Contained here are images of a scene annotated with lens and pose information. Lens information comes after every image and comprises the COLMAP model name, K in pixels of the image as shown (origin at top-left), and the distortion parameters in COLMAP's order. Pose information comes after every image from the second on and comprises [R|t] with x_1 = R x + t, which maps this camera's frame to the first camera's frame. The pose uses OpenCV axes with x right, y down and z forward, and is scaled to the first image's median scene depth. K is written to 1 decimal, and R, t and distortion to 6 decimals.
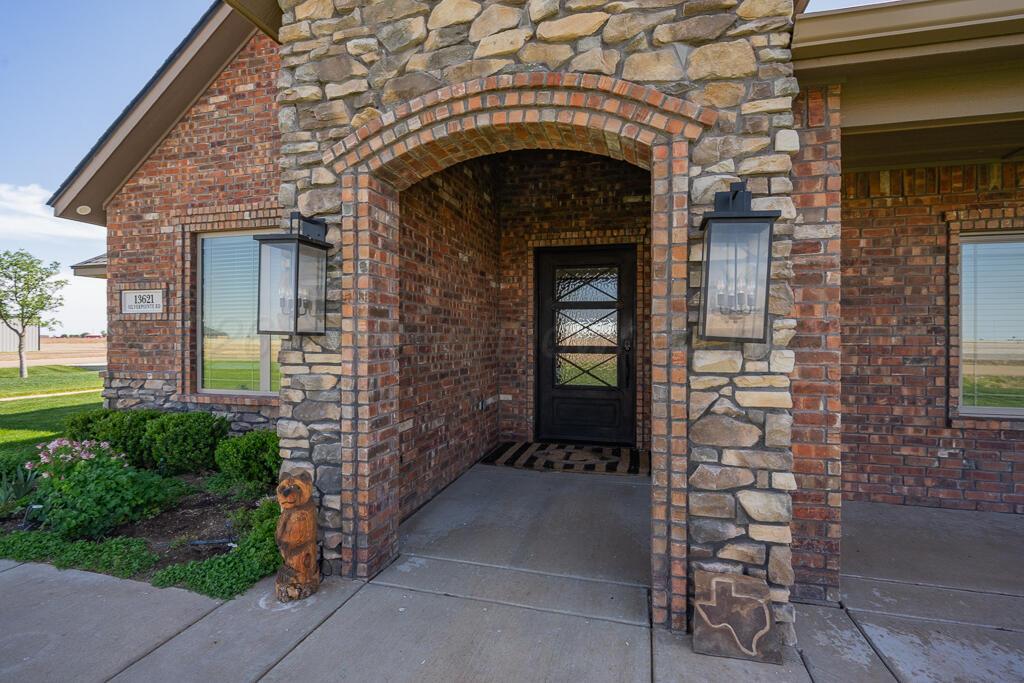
lens RADIAL K [[454.5, 0, 520.7], [0, 454.5, 342.5], [0, 0, 1]] dist [0.013240, -0.000283]
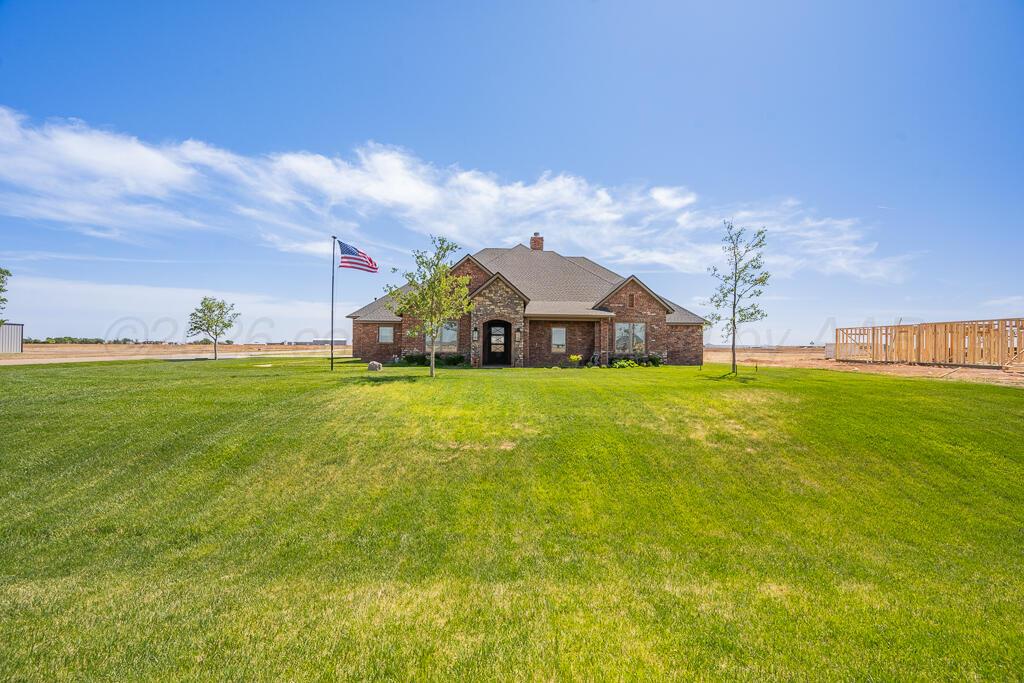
lens RADIAL K [[407.2, 0, 512.0], [0, 407.2, 341.5], [0, 0, 1]] dist [-0.000058, -0.000021]
pose [[0.959367, 0.006174, 0.282095, -1.221482], [-0.001579, 0.999862, -0.016515, 0.080437], [-0.282158, 0.015399, 0.959244, -4.165297]]
